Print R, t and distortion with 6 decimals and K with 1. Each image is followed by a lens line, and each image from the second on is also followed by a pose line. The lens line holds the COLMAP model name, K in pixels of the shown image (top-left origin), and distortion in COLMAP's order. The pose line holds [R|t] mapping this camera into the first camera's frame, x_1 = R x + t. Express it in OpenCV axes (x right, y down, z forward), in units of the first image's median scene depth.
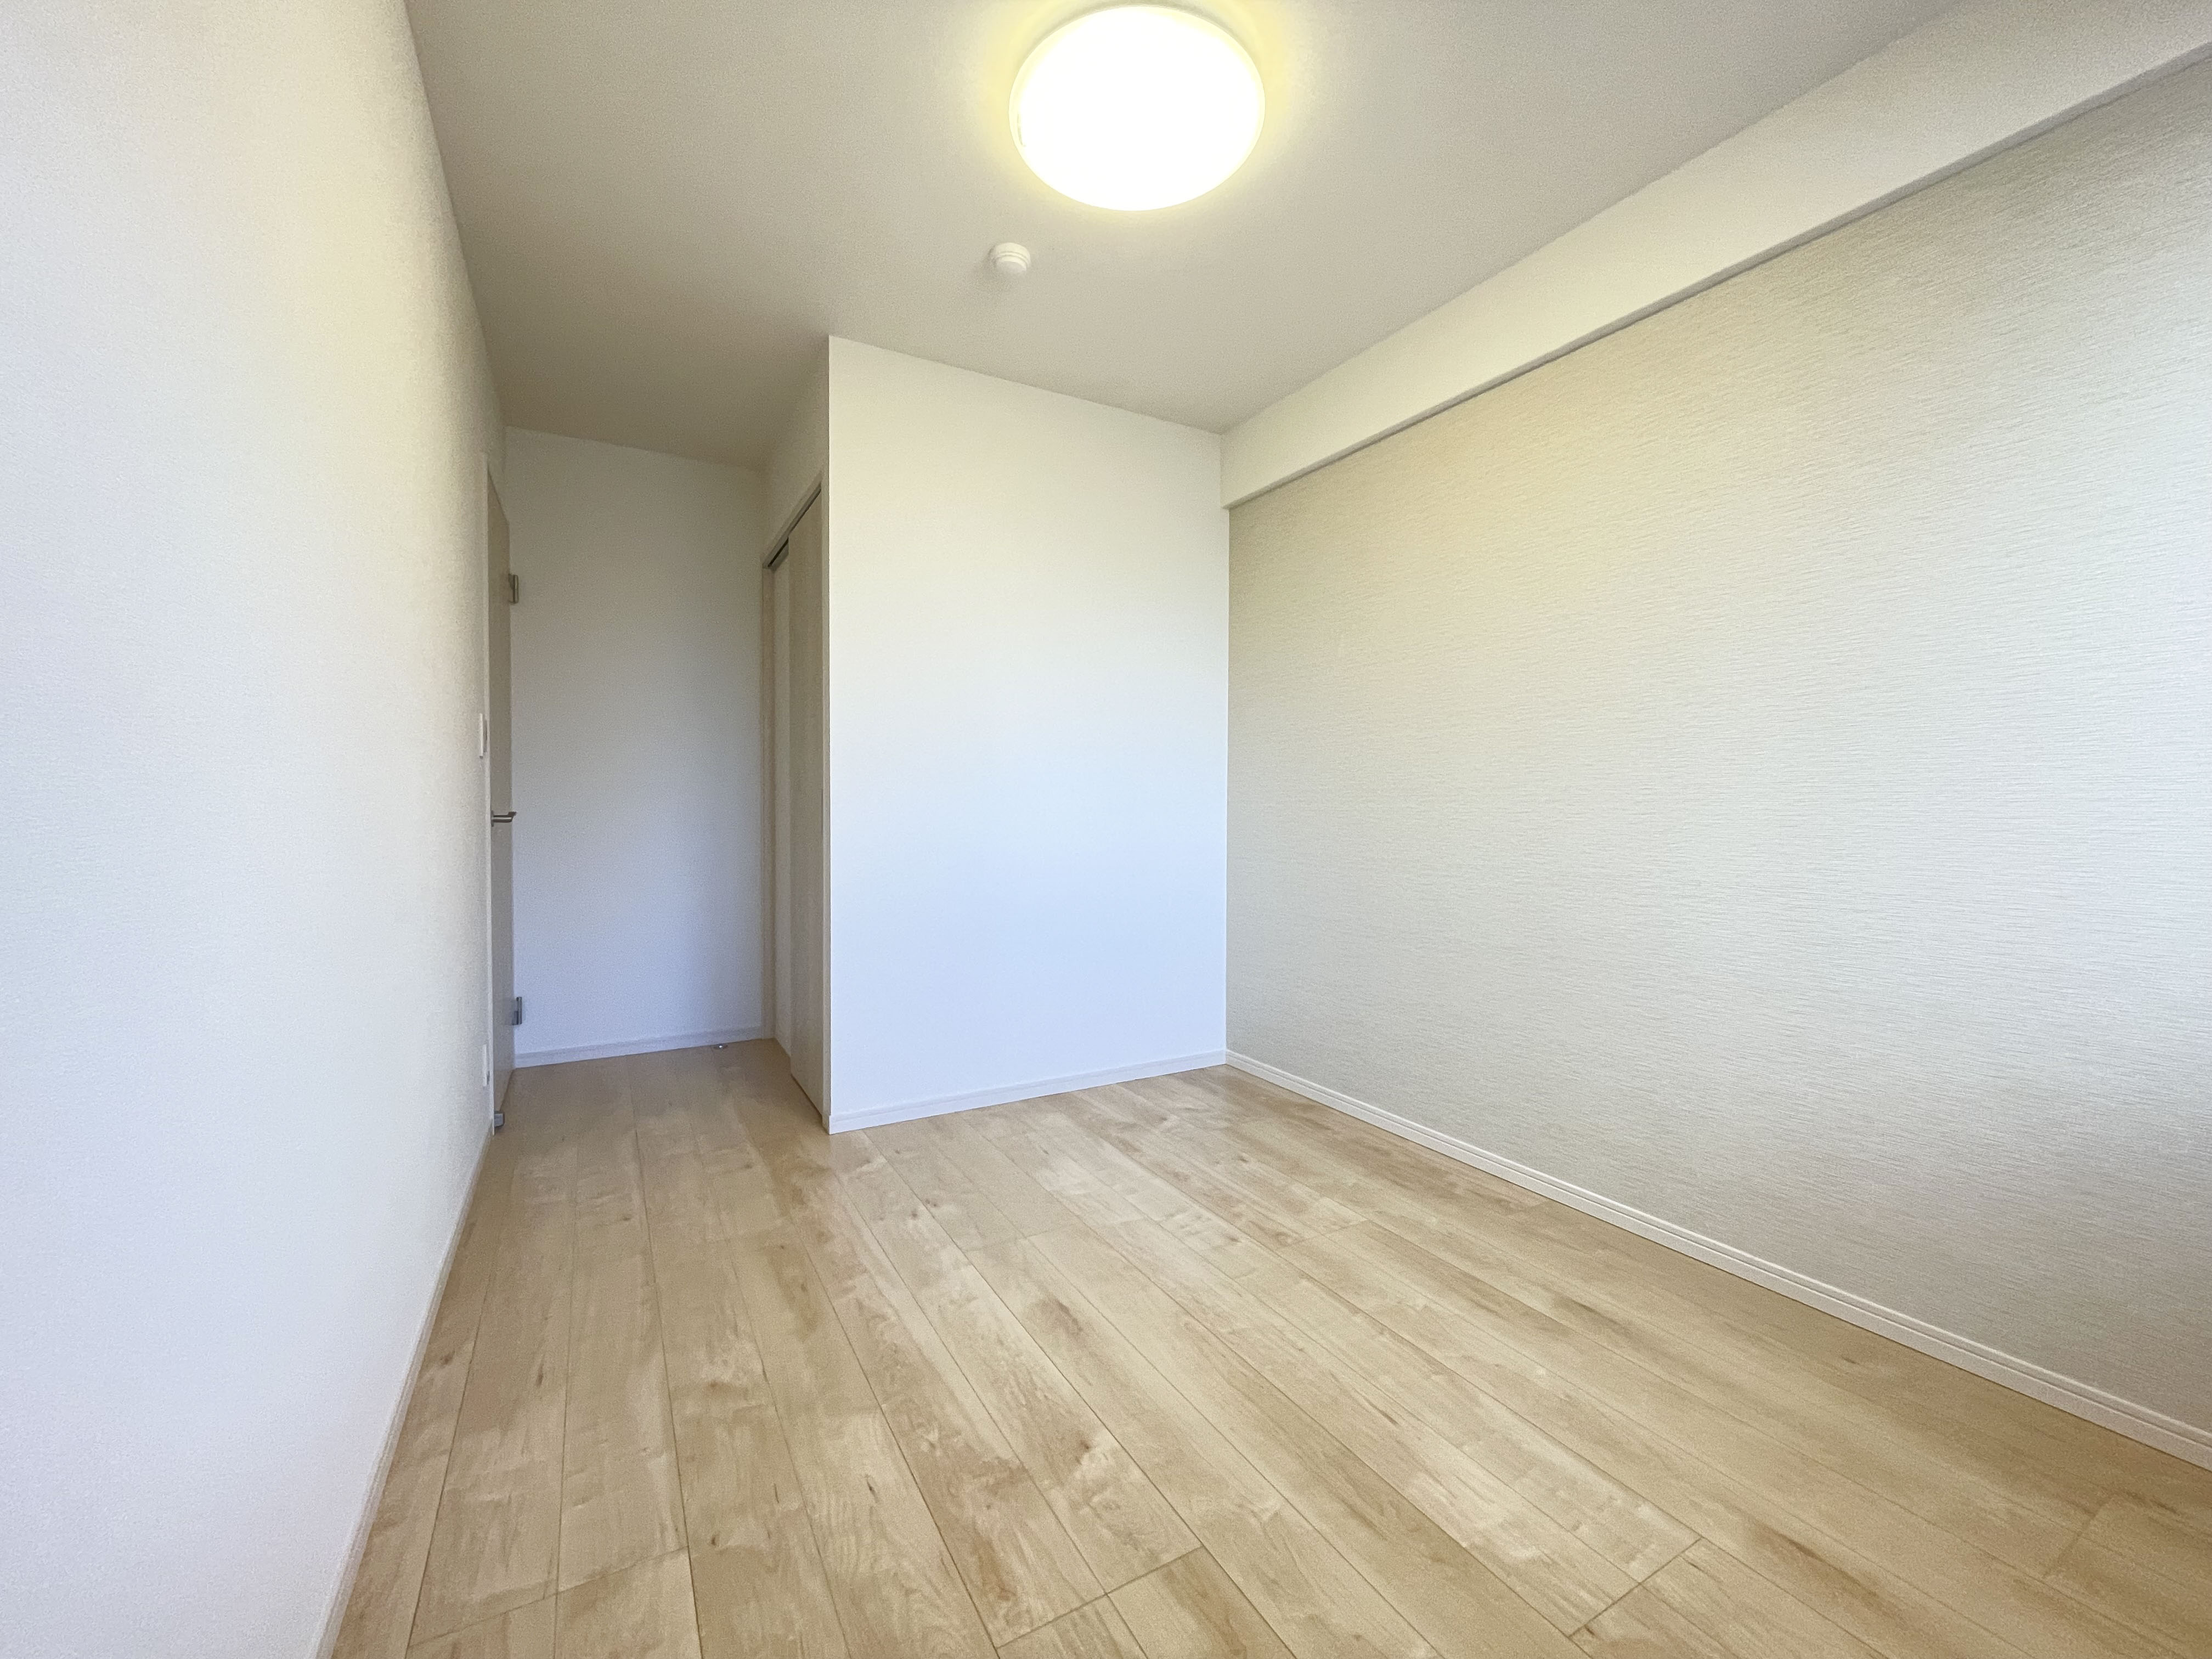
lens RADIAL K [[898.3, 0, 1106.0], [0, 898.3, 829.5], [0, 0, 1]] dist [0.000398, 0.000070]
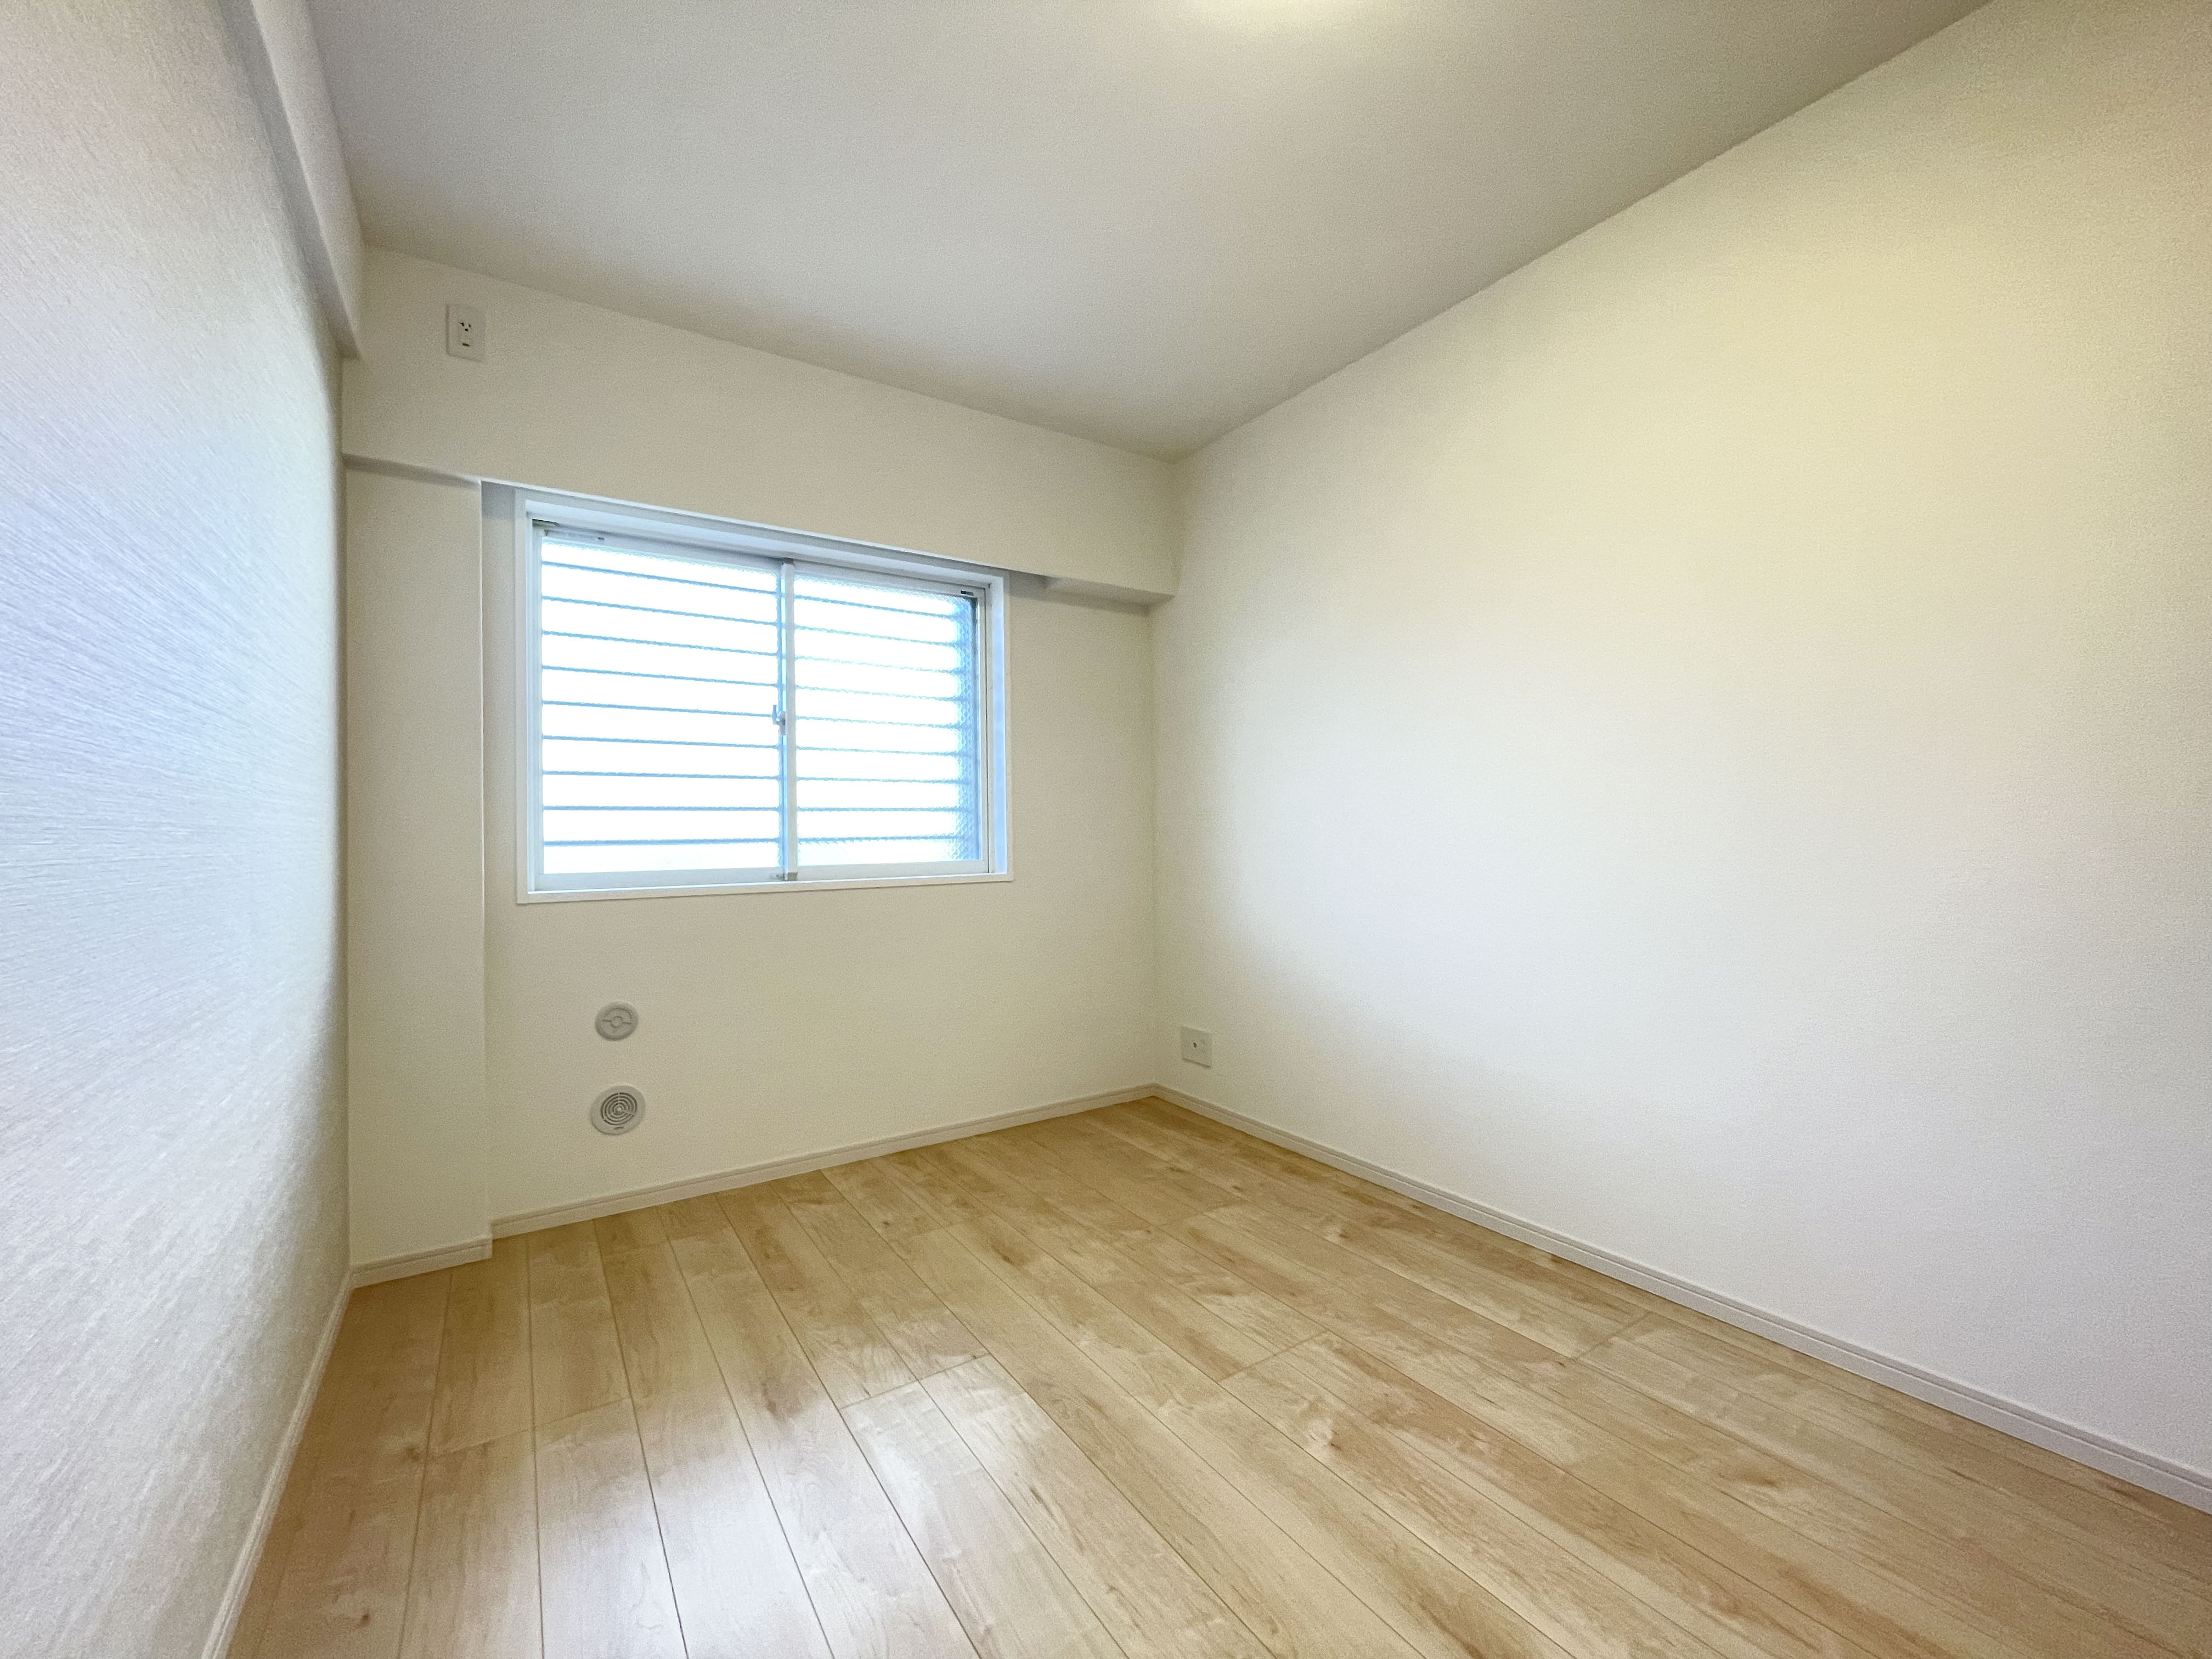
lens RADIAL K [[898.3, 0, 1106.0], [0, 898.3, 829.5], [0, 0, 1]] dist [0.000398, 0.000070]
pose [[-0.997545, 0.011376, -0.069091, 0.331440], [0.009120, 0.999418, 0.032878, -0.086577], [0.069425, 0.032167, -0.997068, 2.137423]]
